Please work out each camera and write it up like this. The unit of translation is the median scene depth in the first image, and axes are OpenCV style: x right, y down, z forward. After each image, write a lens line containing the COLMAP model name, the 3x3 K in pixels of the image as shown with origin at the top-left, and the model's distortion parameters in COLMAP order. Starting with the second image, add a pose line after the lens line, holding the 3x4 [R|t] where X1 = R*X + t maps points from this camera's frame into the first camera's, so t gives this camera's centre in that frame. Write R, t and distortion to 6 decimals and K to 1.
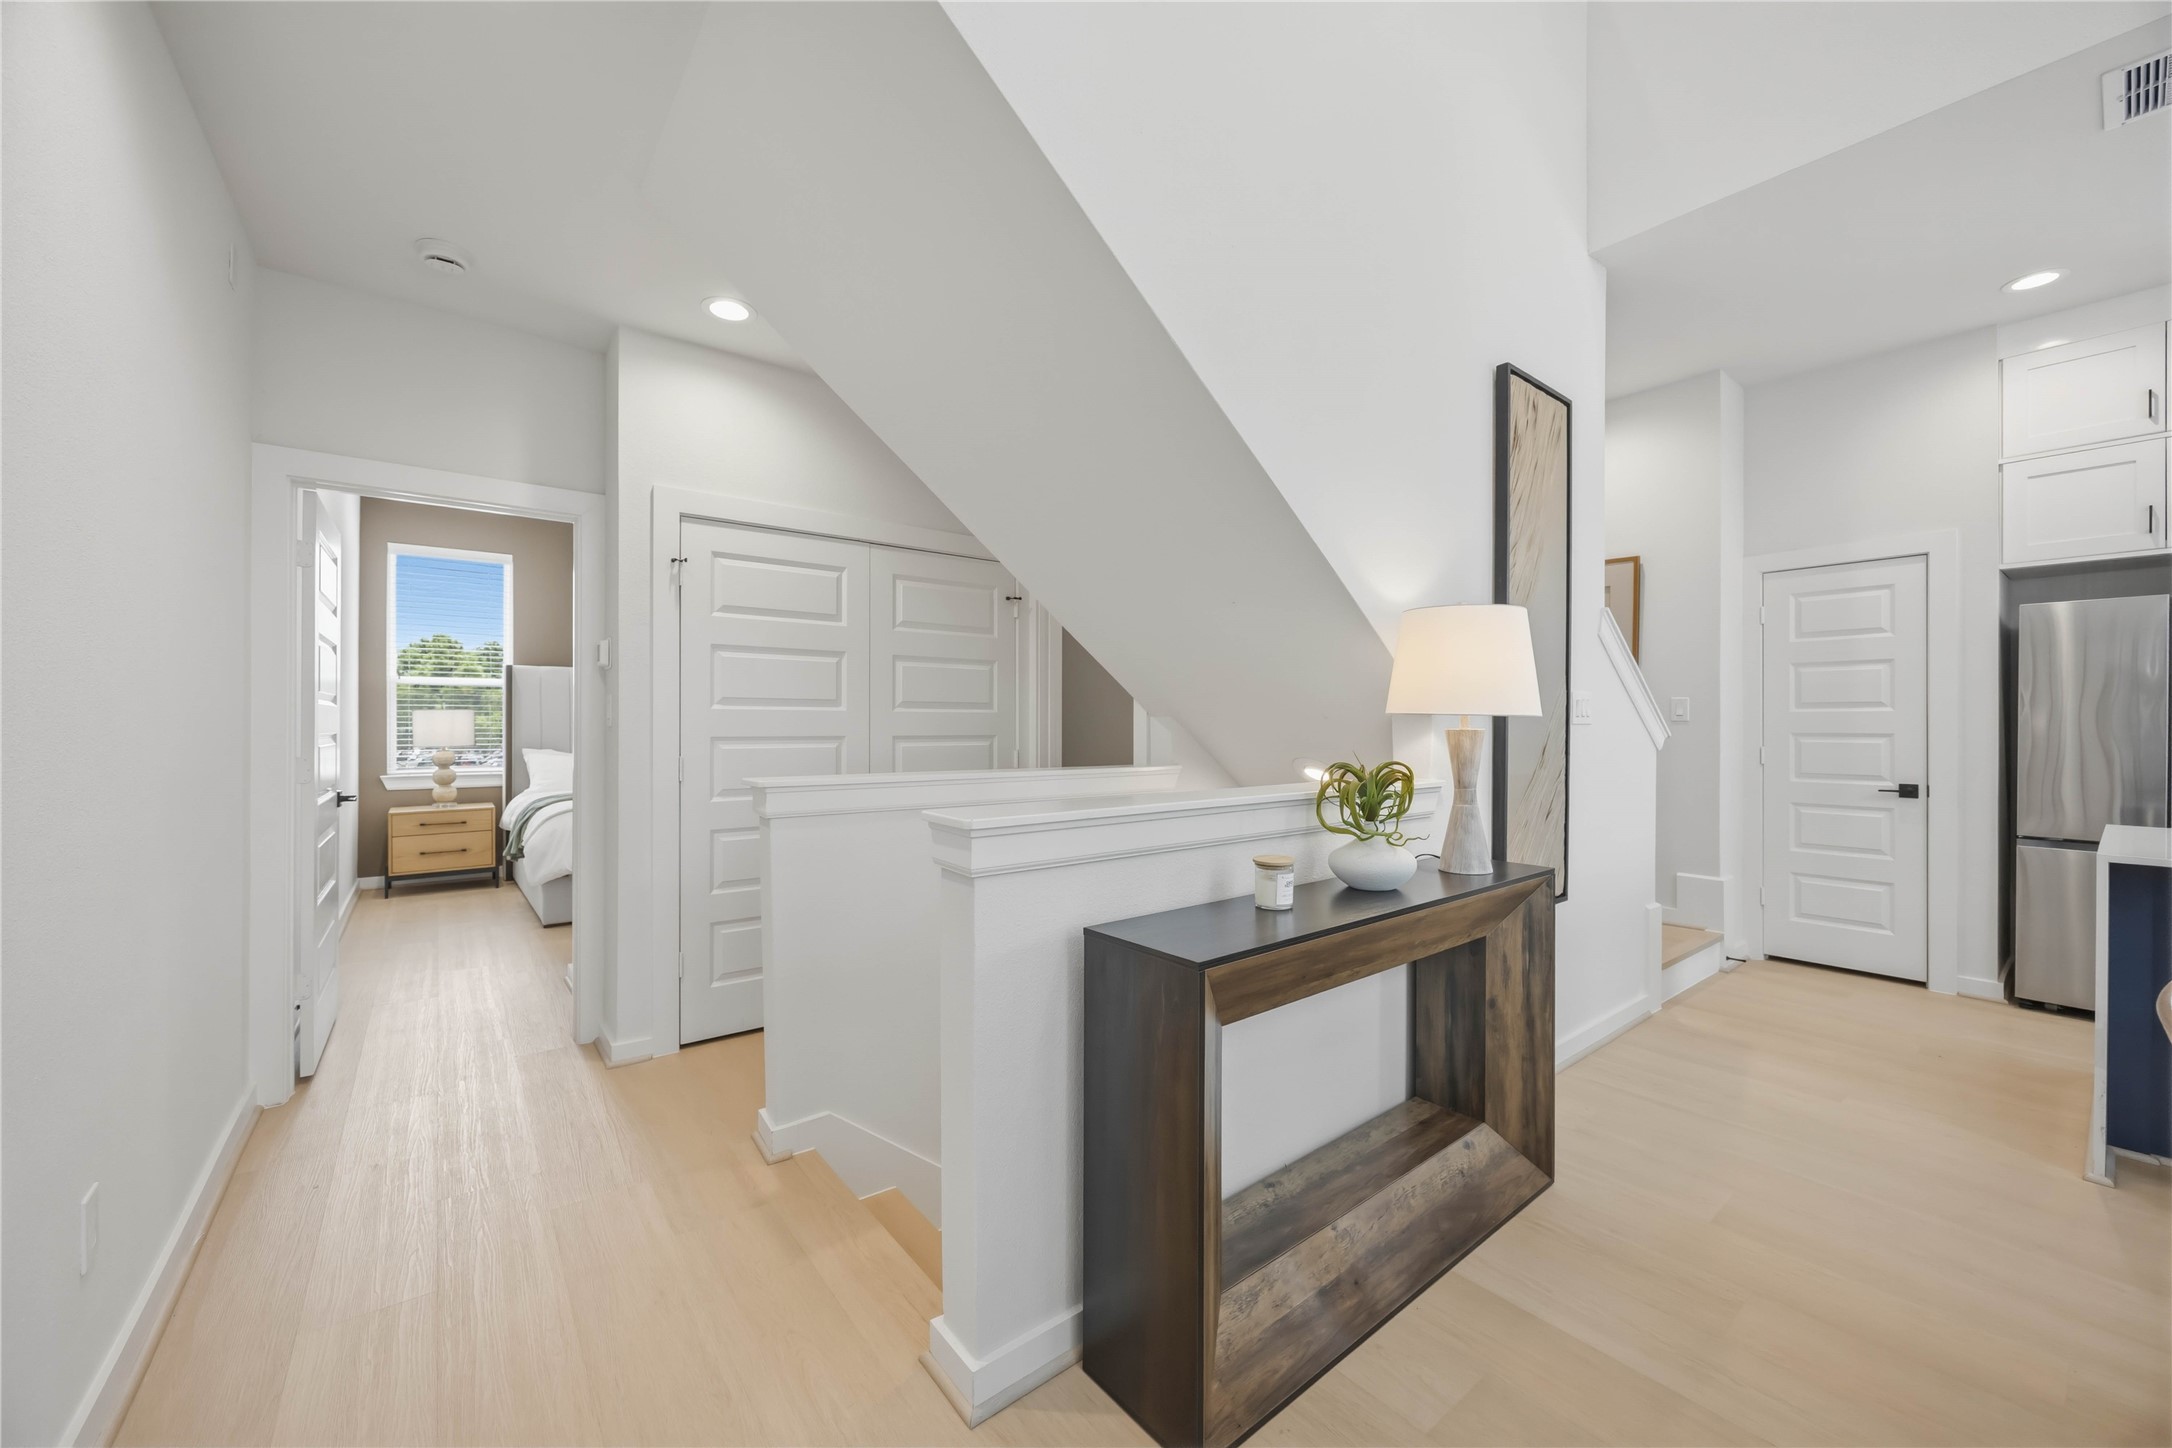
lens RADIAL K [[833.9, 0, 1080.3], [0, 833.9, 723.4], [0, 0, 1]] dist [0.000571, -0.000953]
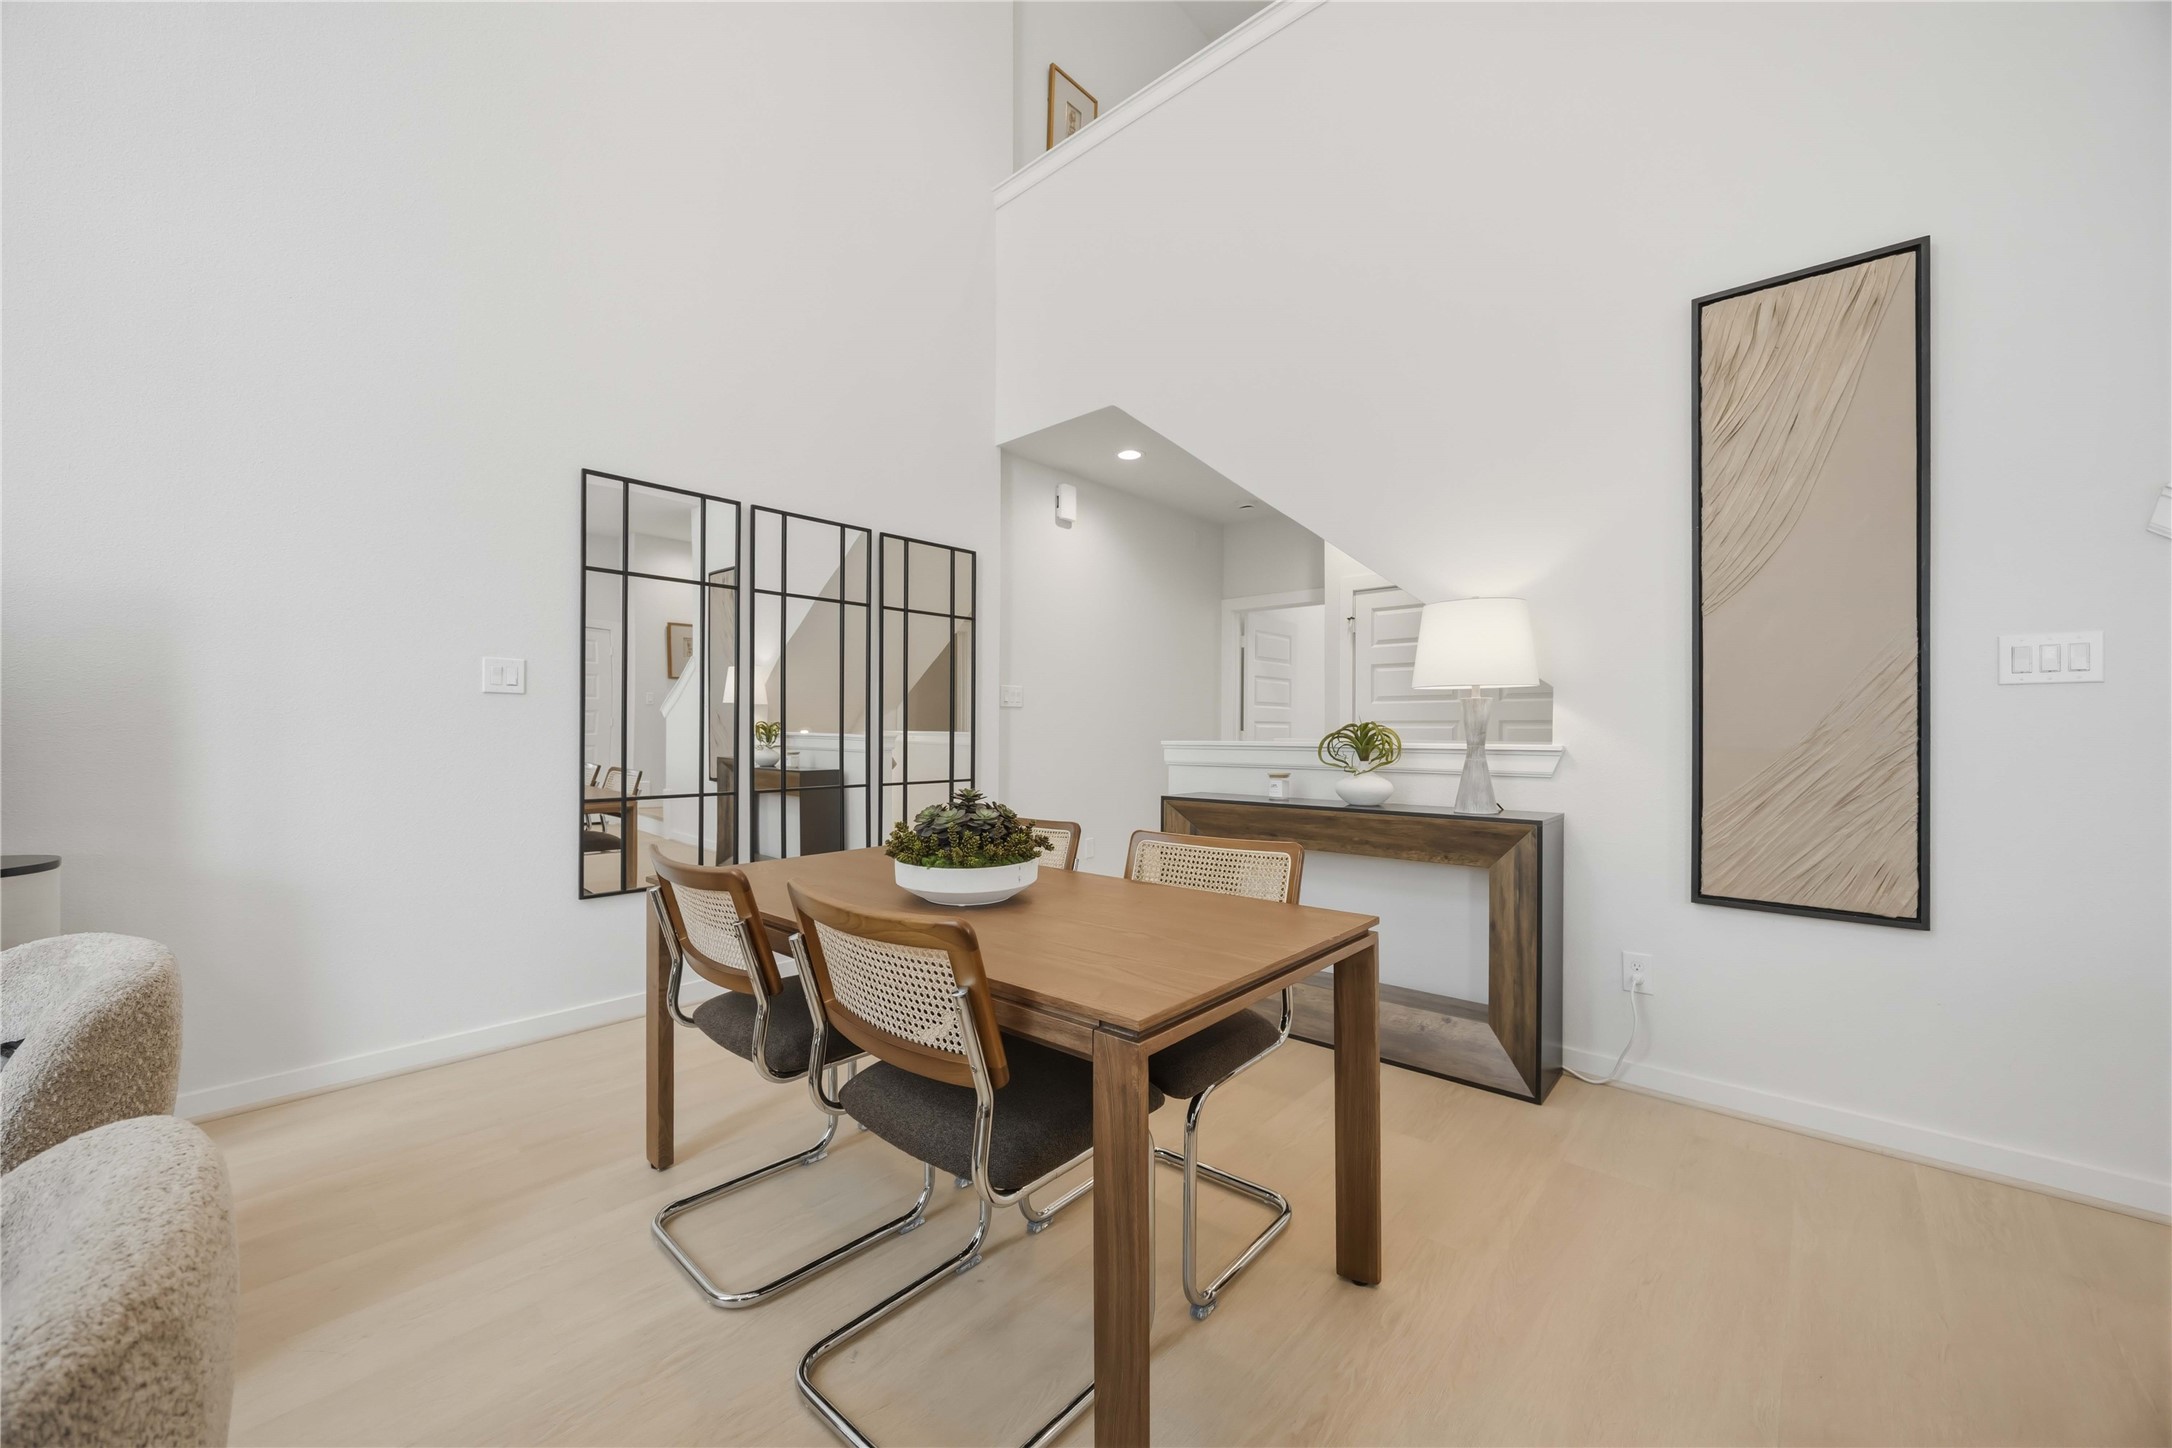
lens RADIAL K [[833.9, 0, 1082.0], [0, 833.9, 732.3], [0, 0, 1]] dist [0.000571, -0.000953]
pose [[0.177057, -0.002075, -0.984198, 0.809112], [-0.004186, 0.999987, -0.002862, 0.033720], [0.984192, 0.004627, 0.177047, 0.113230]]
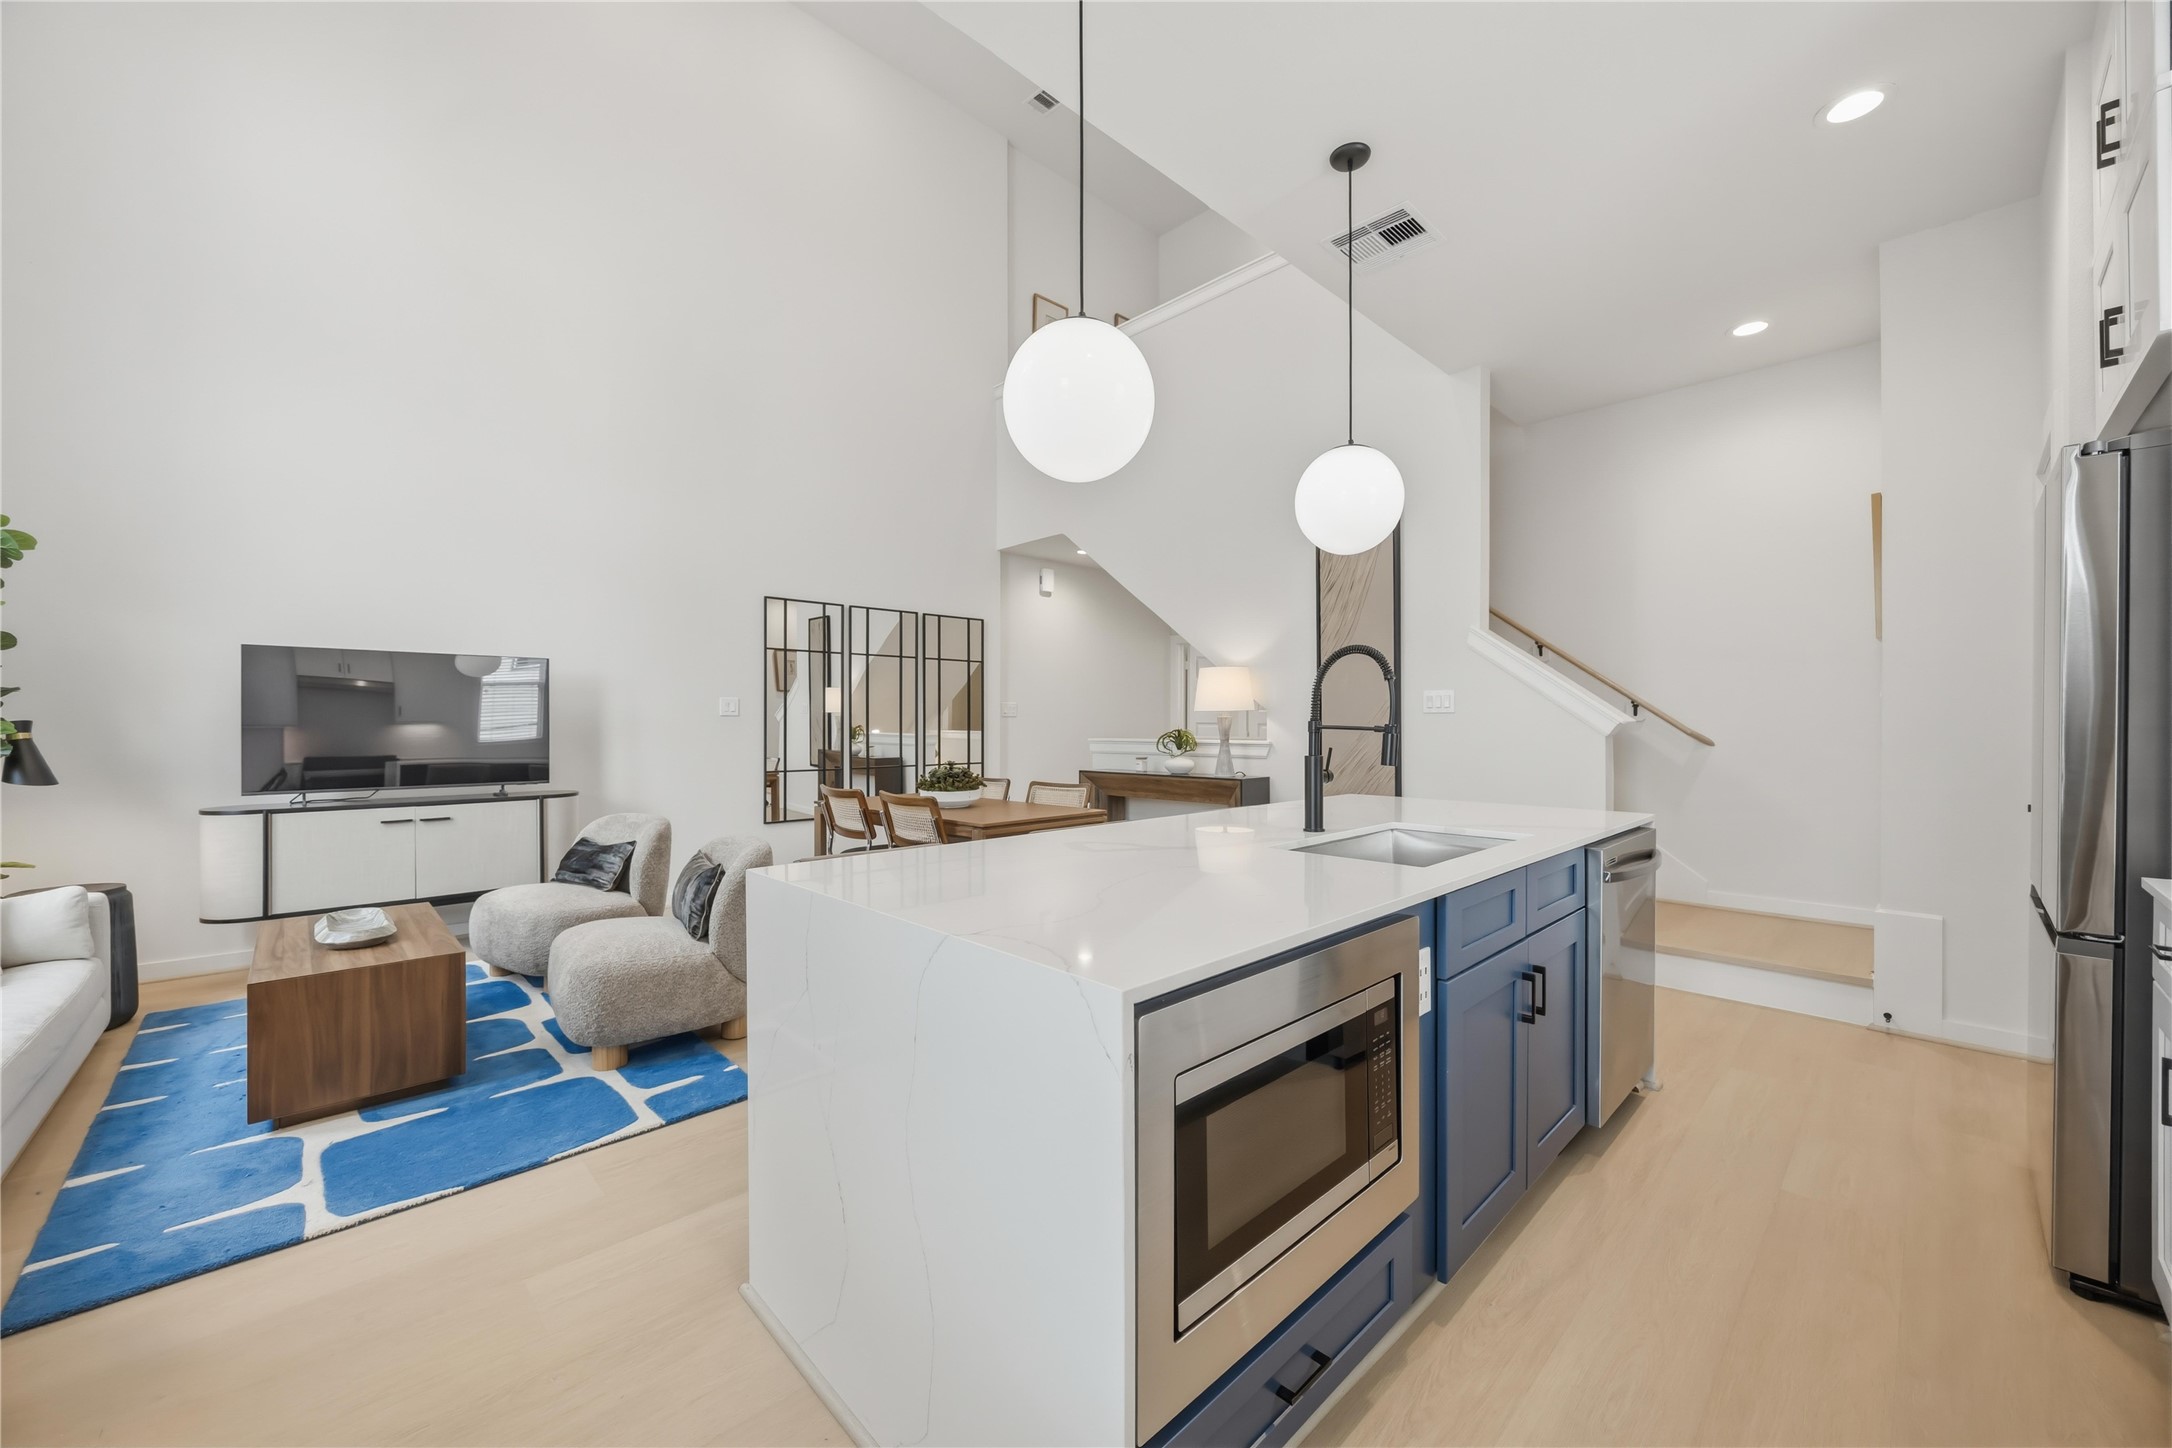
lens RADIAL K [[833.9, 0, 1088.2], [0, 833.9, 725.1], [0, 0, 1]] dist [0.000571, -0.000953]
pose [[0.112761, -0.002496, -0.993619, 1.431905], [-0.000638, 0.999996, -0.002584, 0.020121], [0.993622, 0.000925, 0.112759, 0.185932]]
